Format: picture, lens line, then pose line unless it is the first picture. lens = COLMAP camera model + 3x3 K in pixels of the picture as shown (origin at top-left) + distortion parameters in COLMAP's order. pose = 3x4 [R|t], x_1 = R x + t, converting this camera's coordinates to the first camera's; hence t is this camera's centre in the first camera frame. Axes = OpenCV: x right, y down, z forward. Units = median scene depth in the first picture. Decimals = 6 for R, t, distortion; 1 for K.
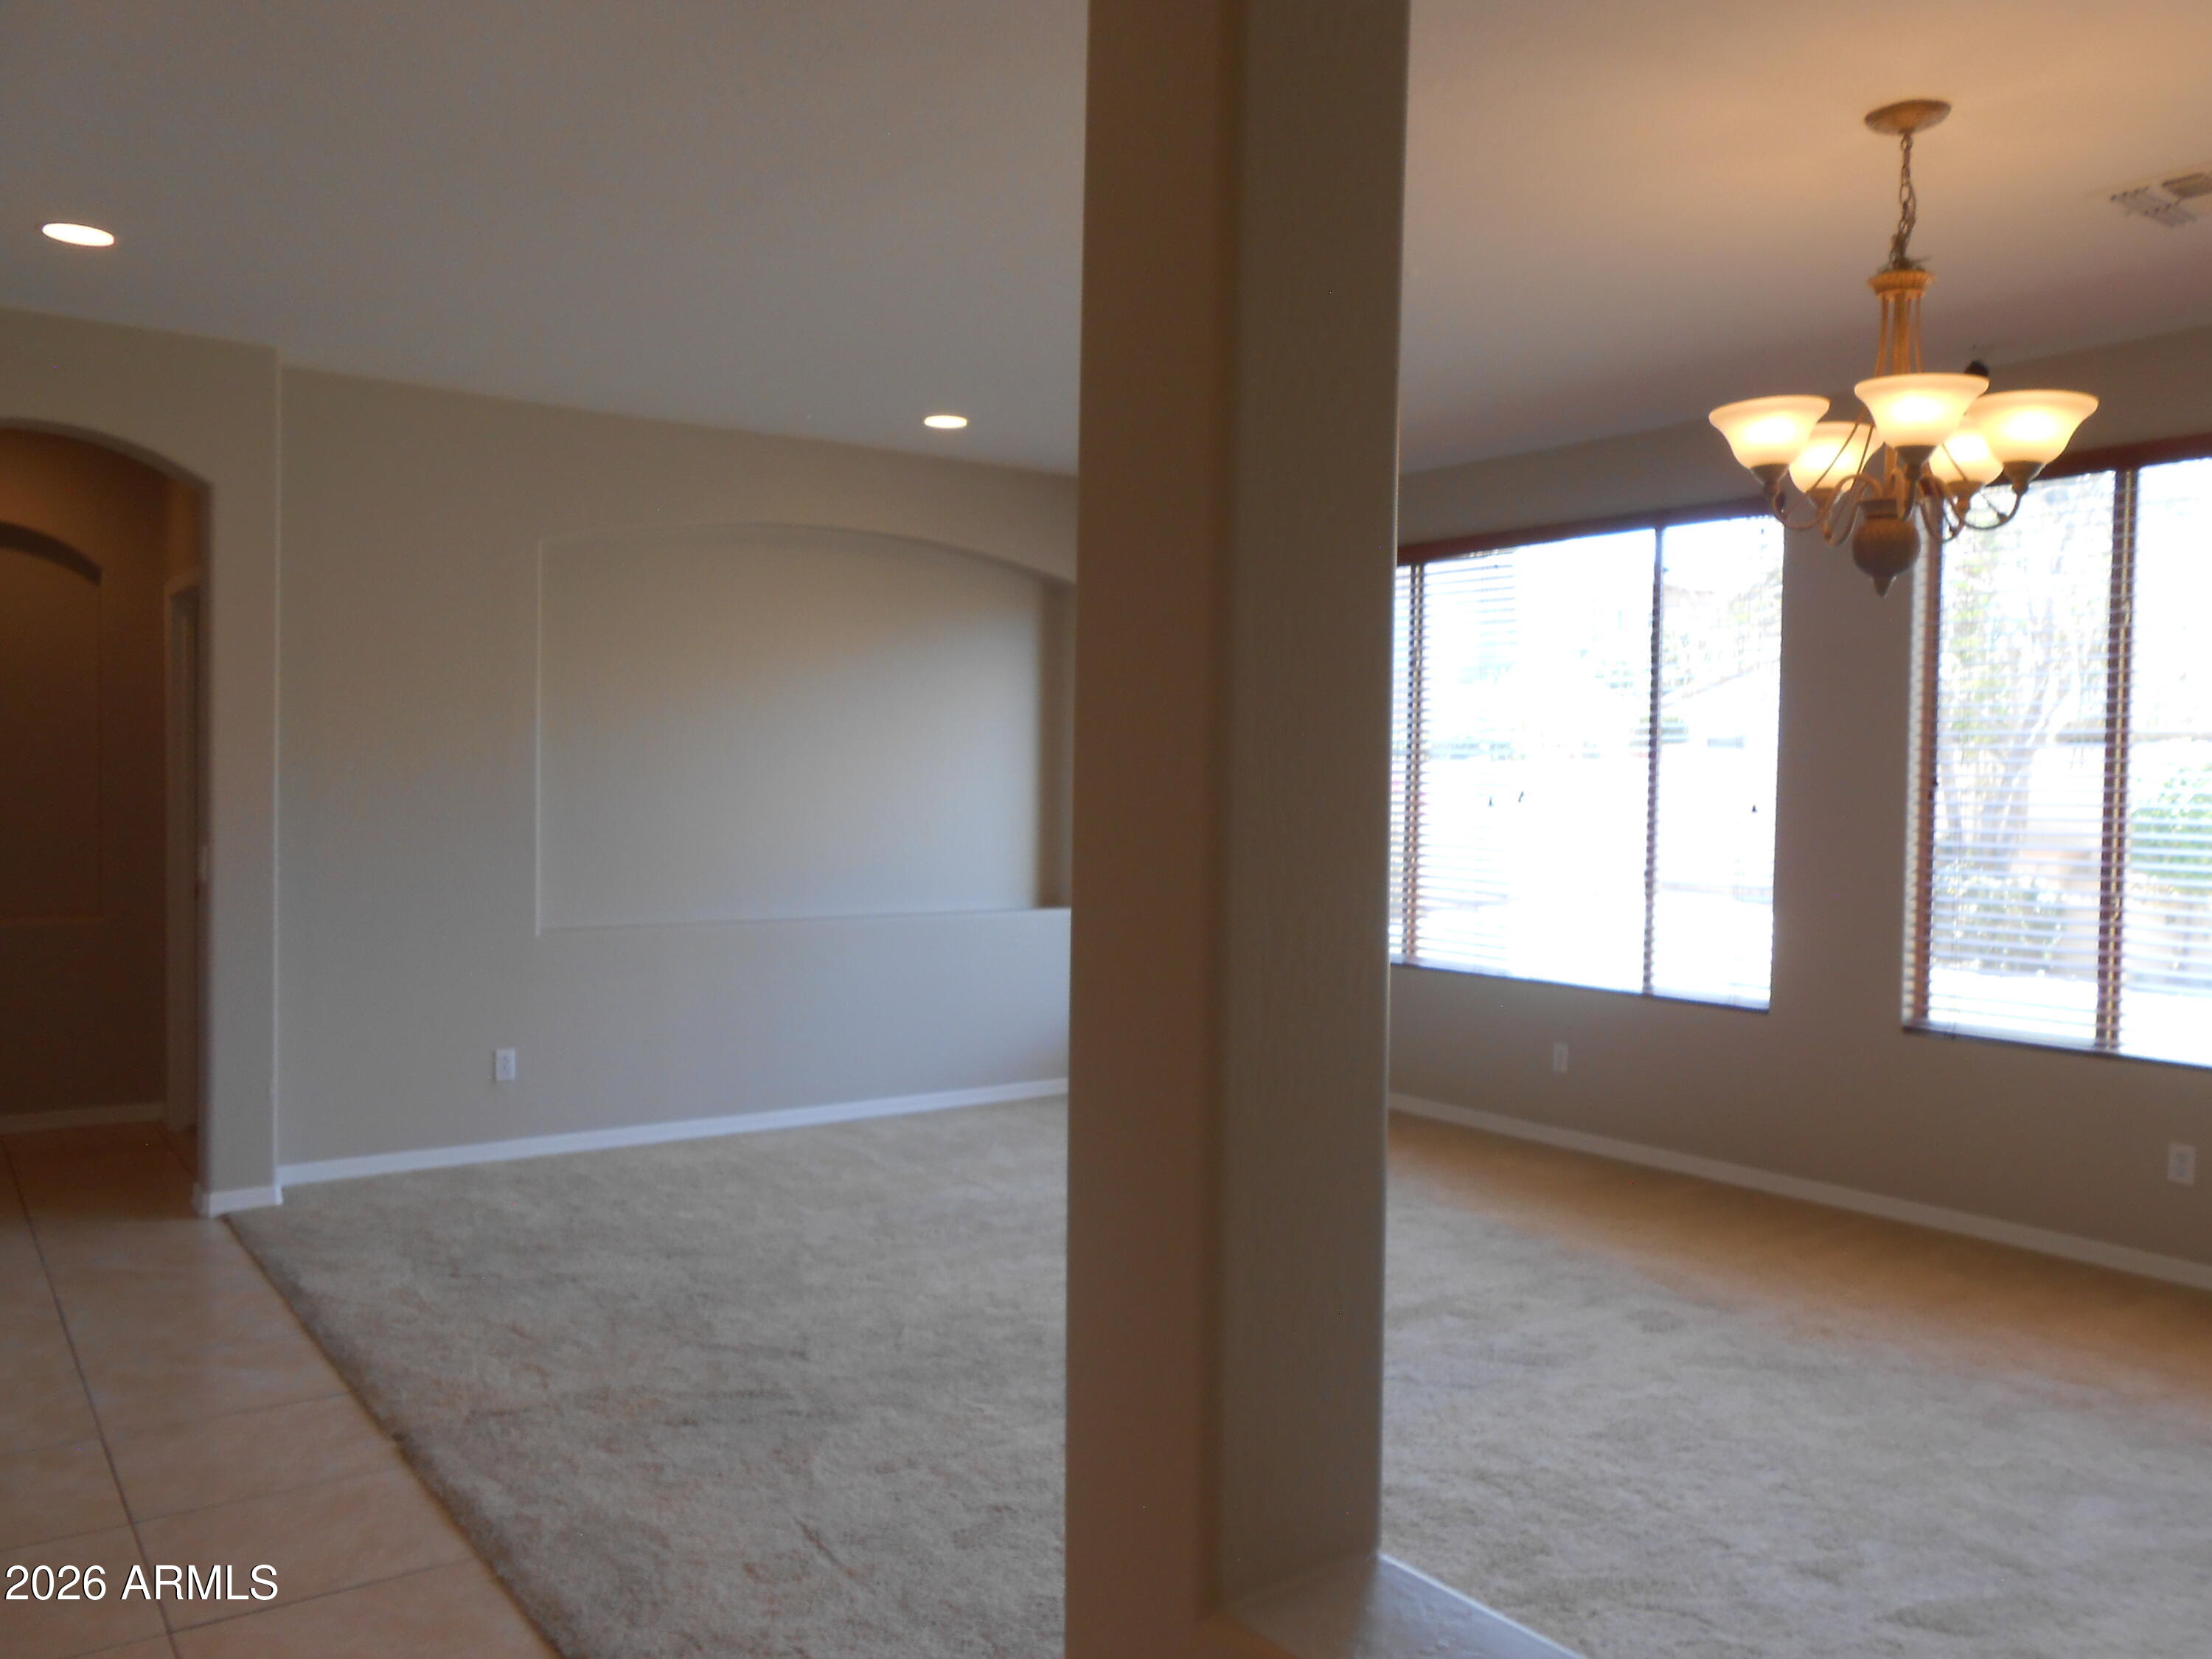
lens RADIAL K [[1748.5, 0, 1123.4], [0, 1748.5, 832.5], [0, 0, 1]] dist [-0.056730, 0.106554]
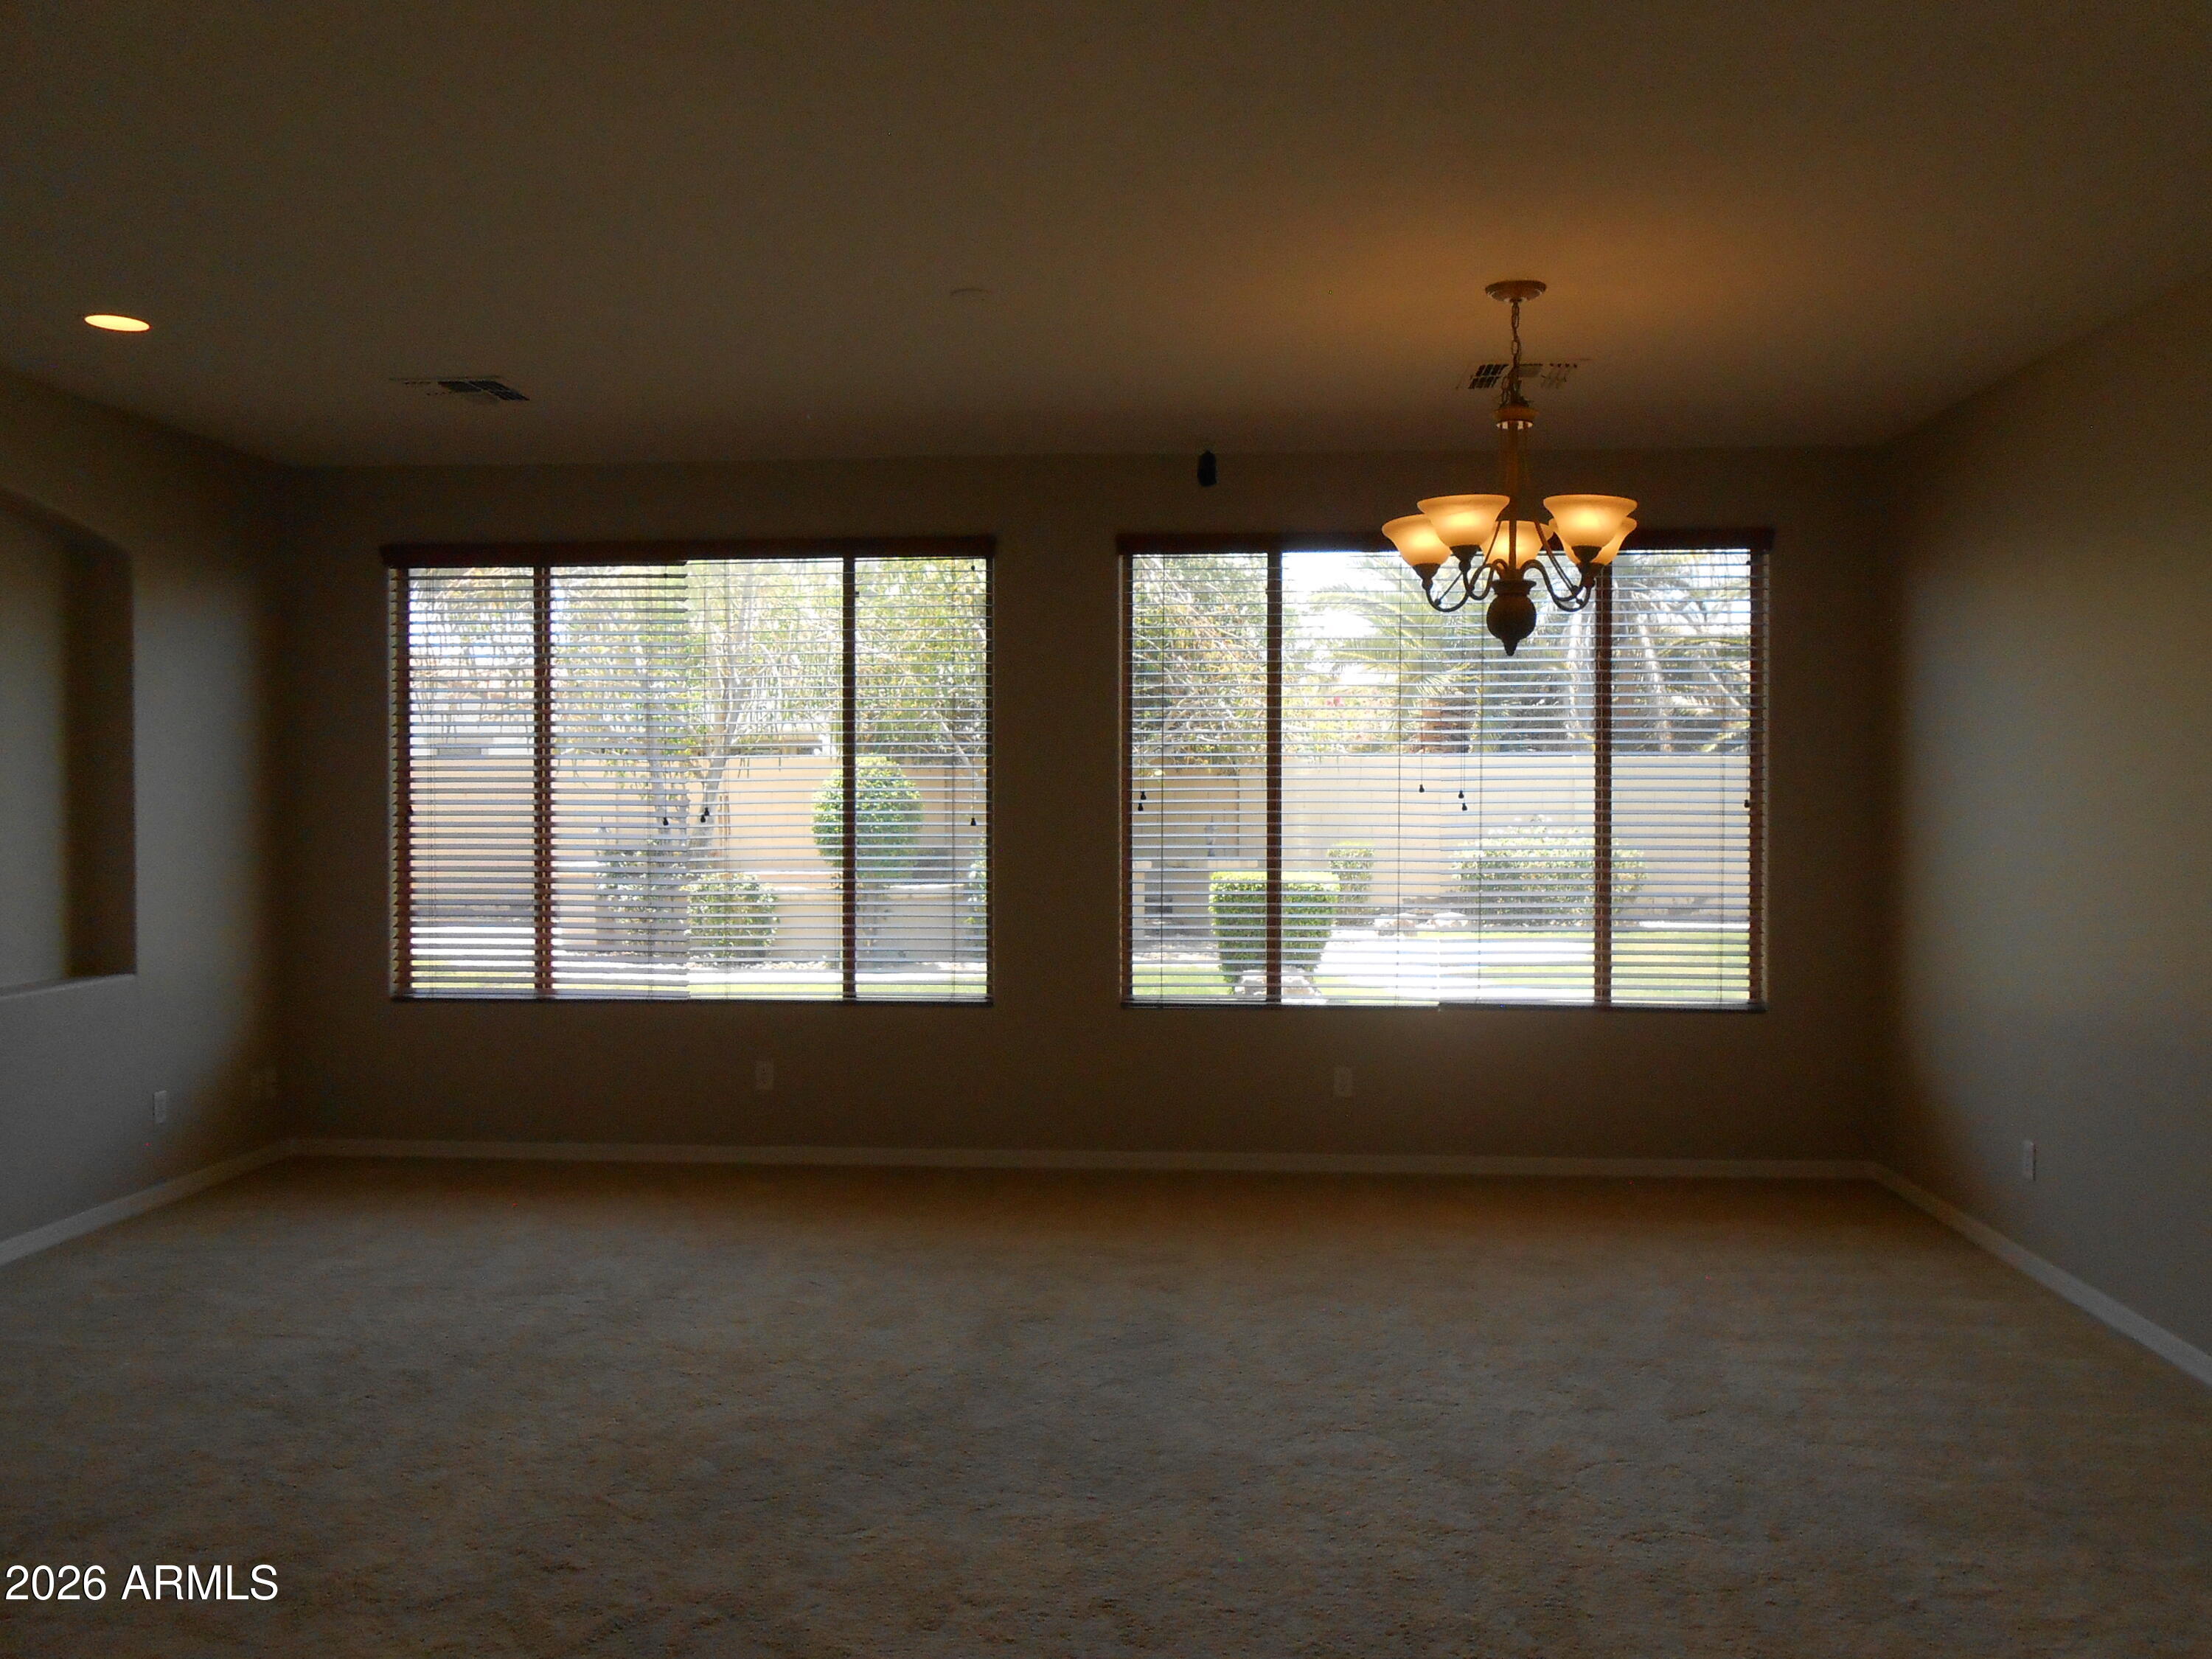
lens RADIAL K [[1748.5, 0, 1123.4], [0, 1748.5, 832.5], [0, 0, 1]] dist [-0.056730, 0.106554]
pose [[0.641325, -0.029255, 0.766711, -0.618076], [0.032774, 0.999405, 0.010719, -0.022825], [-0.766569, 0.018254, 0.641903, 0.325305]]
